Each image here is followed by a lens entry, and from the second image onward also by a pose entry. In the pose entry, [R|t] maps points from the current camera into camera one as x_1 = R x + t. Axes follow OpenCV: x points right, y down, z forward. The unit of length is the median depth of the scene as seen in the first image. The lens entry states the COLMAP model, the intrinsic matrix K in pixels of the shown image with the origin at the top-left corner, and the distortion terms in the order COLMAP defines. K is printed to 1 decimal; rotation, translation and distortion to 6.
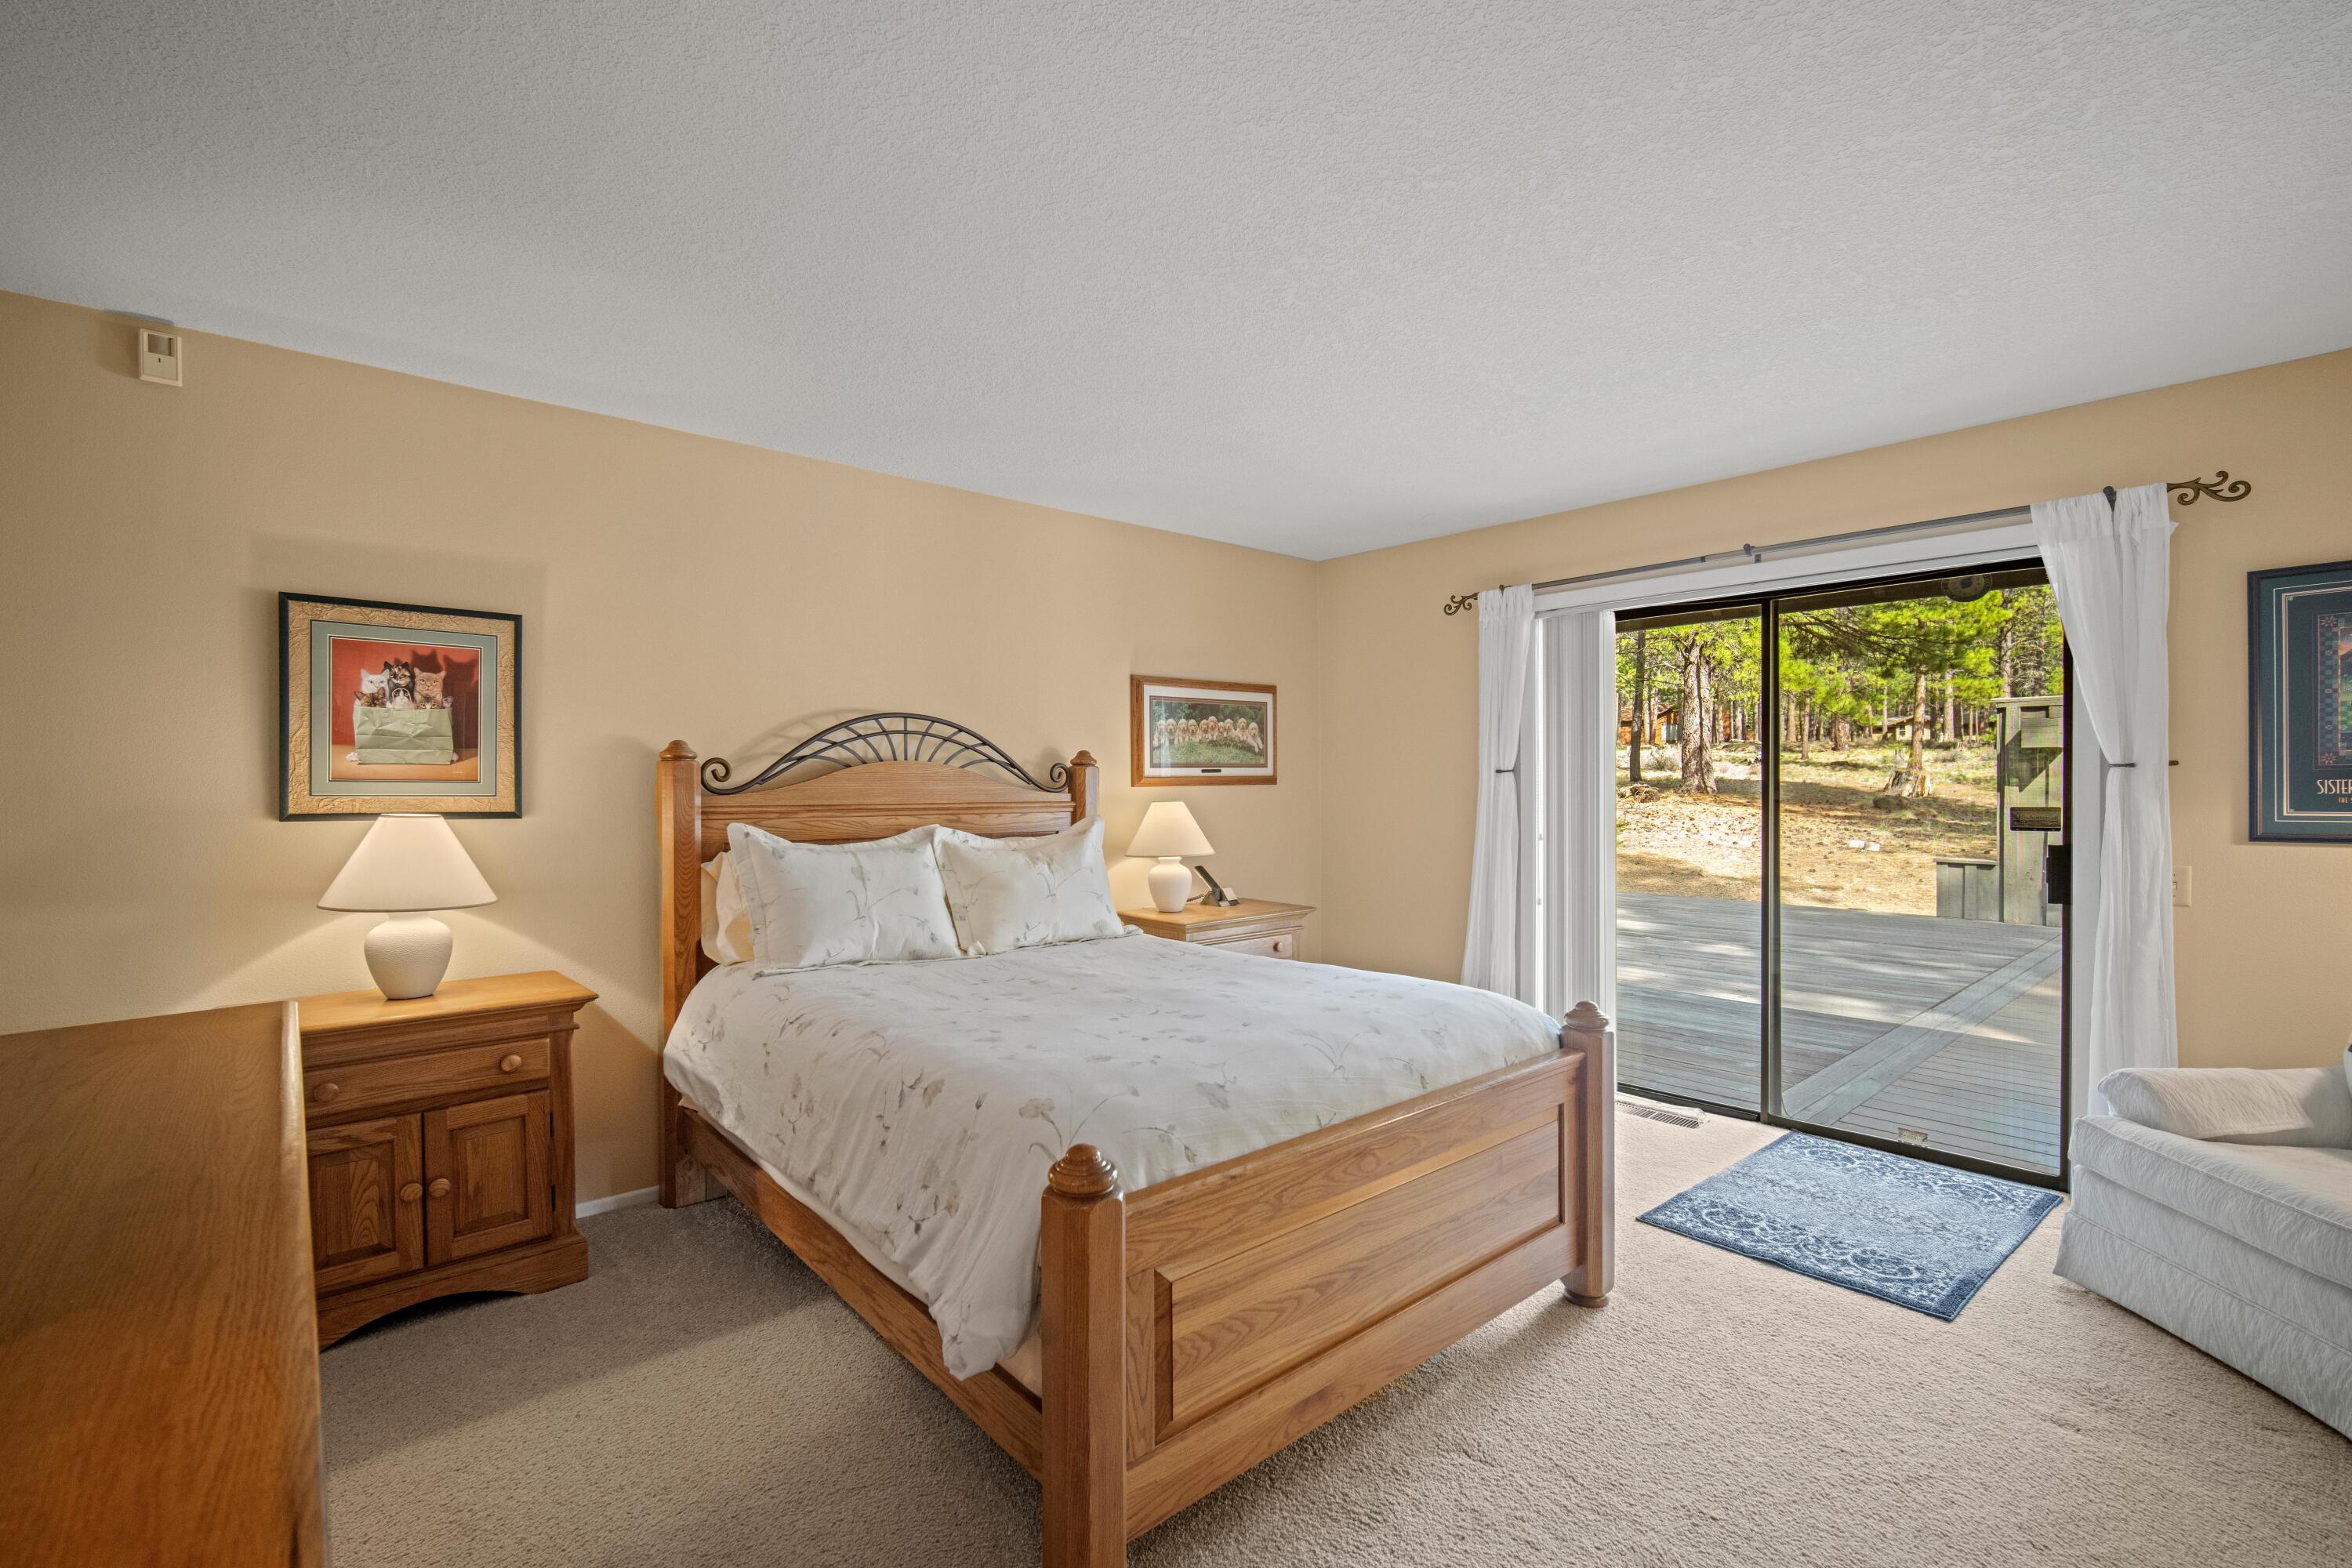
lens RADIAL K [[1067.2, 0, 1165.8], [0, 1067.2, 794.1], [0, 0, 1]] dist [-0.035350, 0.000610]
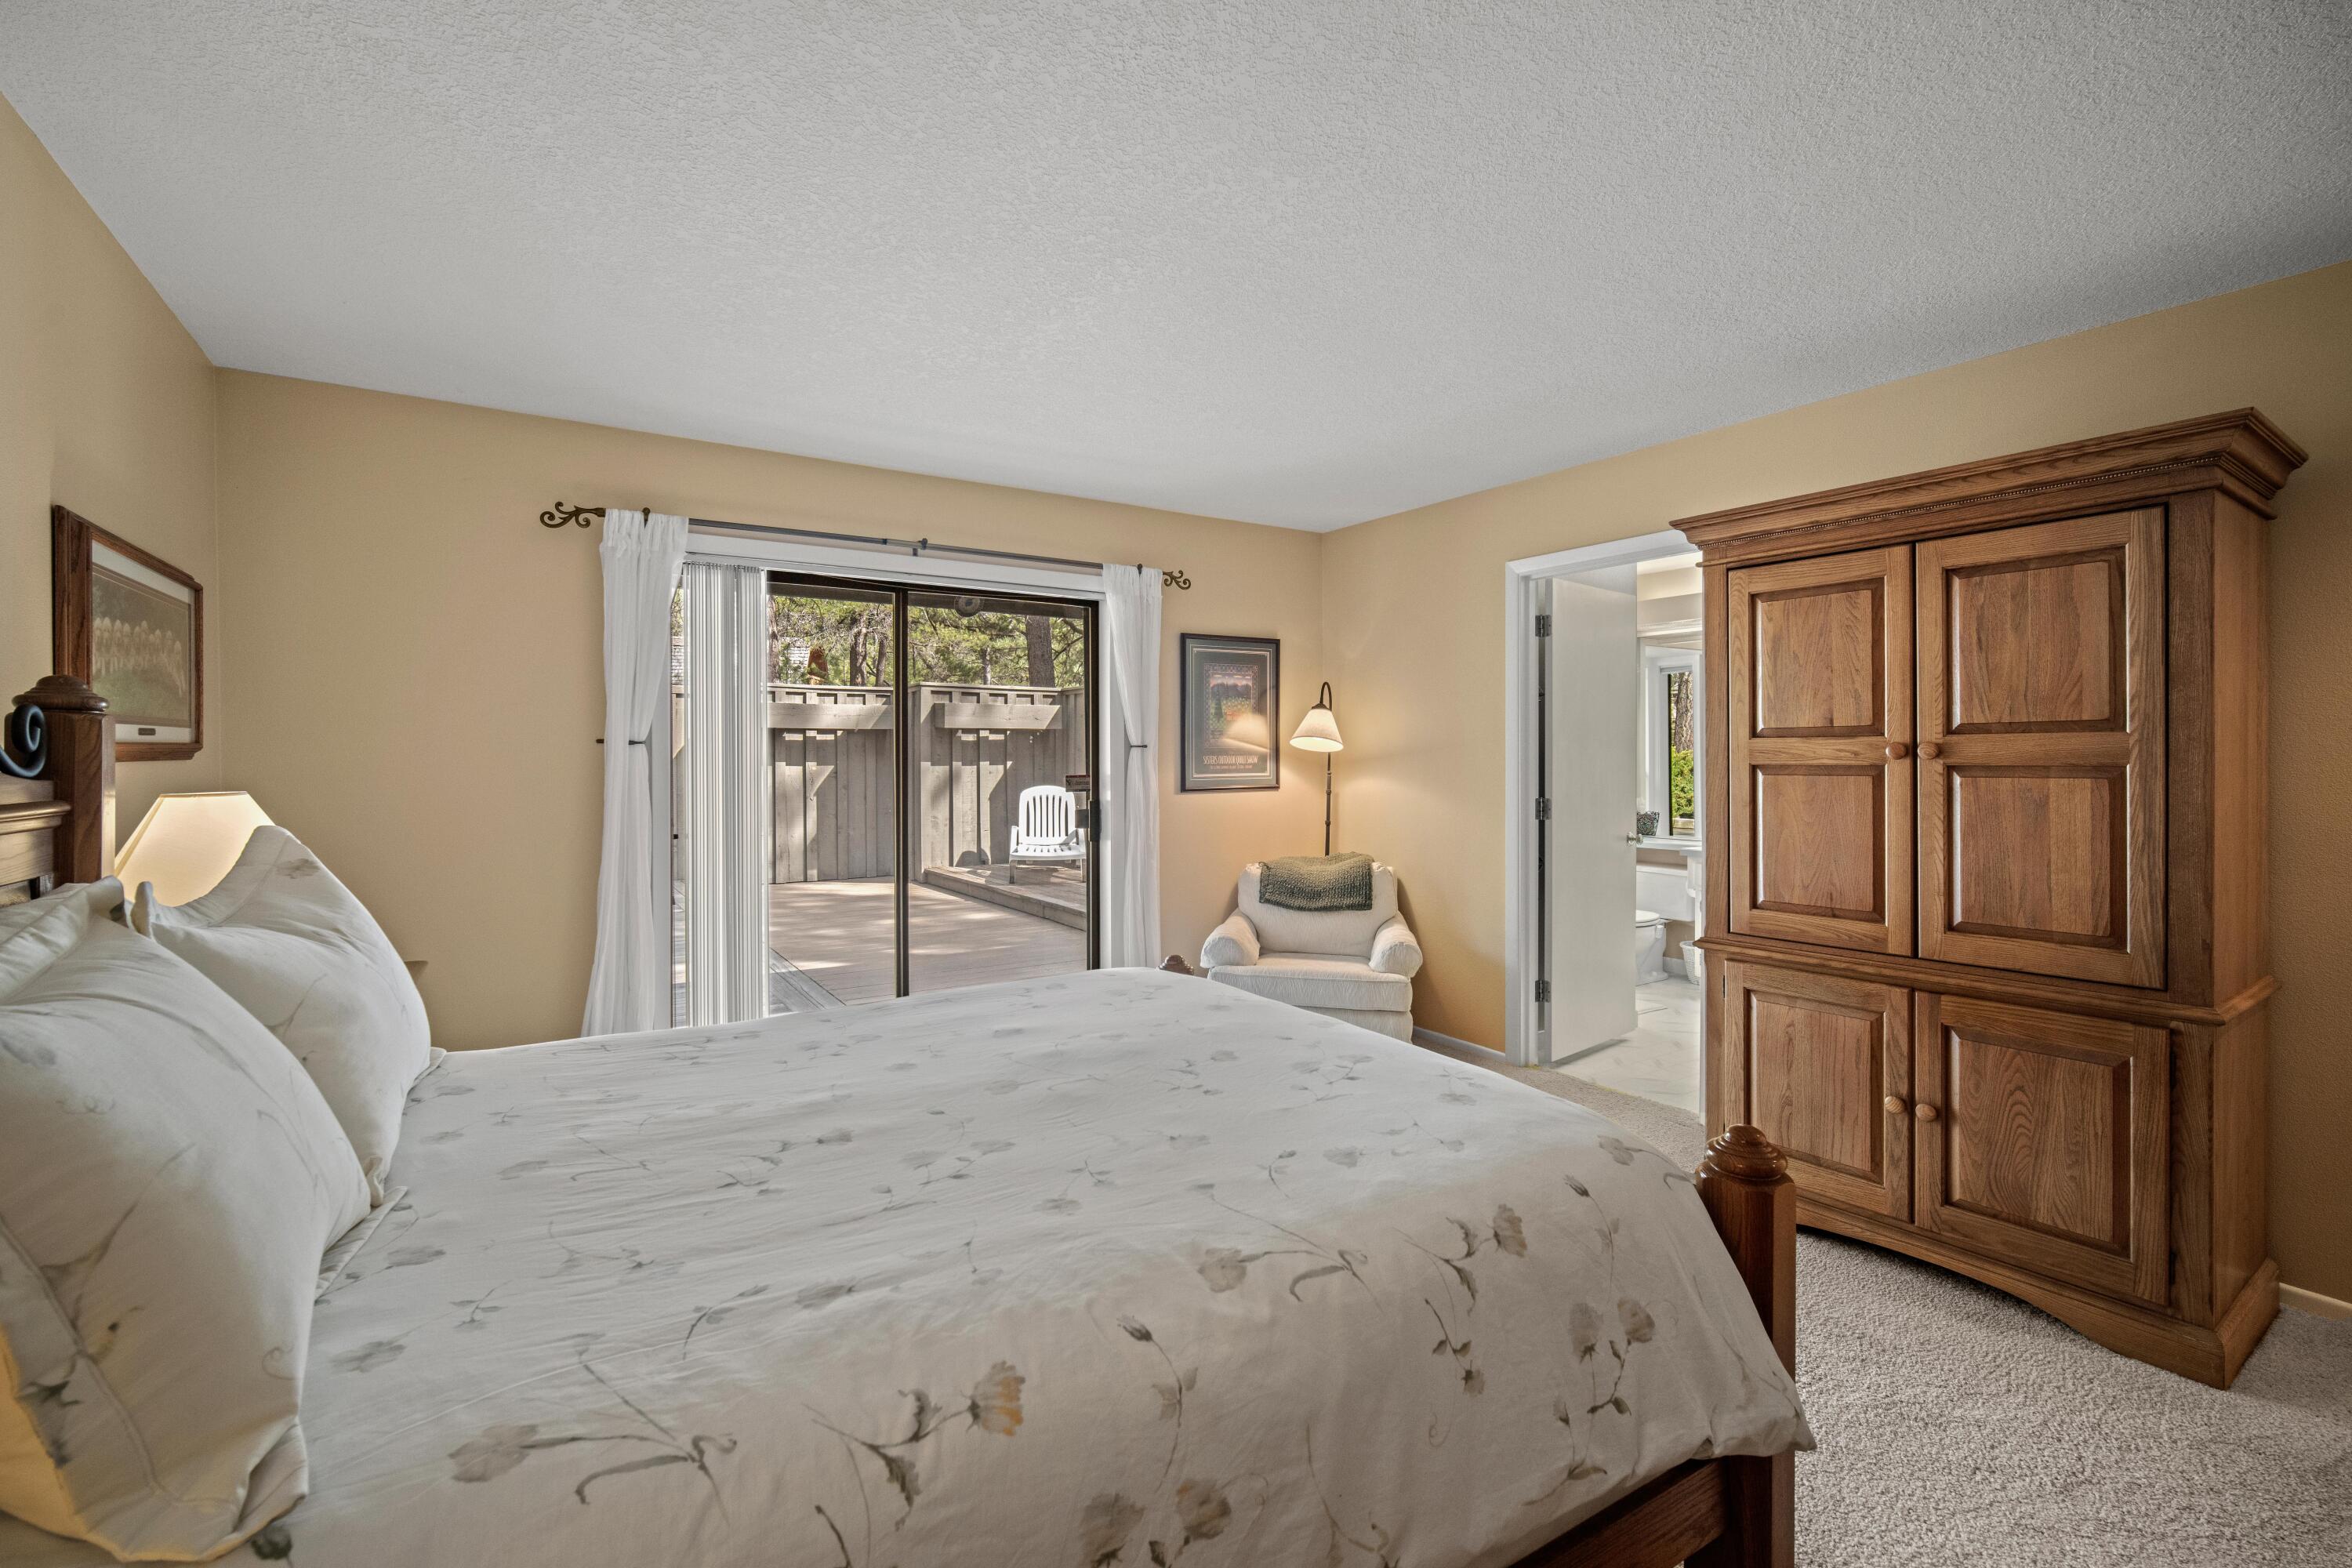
lens RADIAL K [[1031.3, 0, 1177.0], [0, 1031.3, 765.9], [0, 0, 1]] dist [-0.010904, 0.003394]
pose [[0.107148, -0.010417, 0.994189, -0.481790], [0.008482, 0.999918, 0.009563, -0.010009], [-0.994207, 0.007408, 0.107227, 0.622319]]
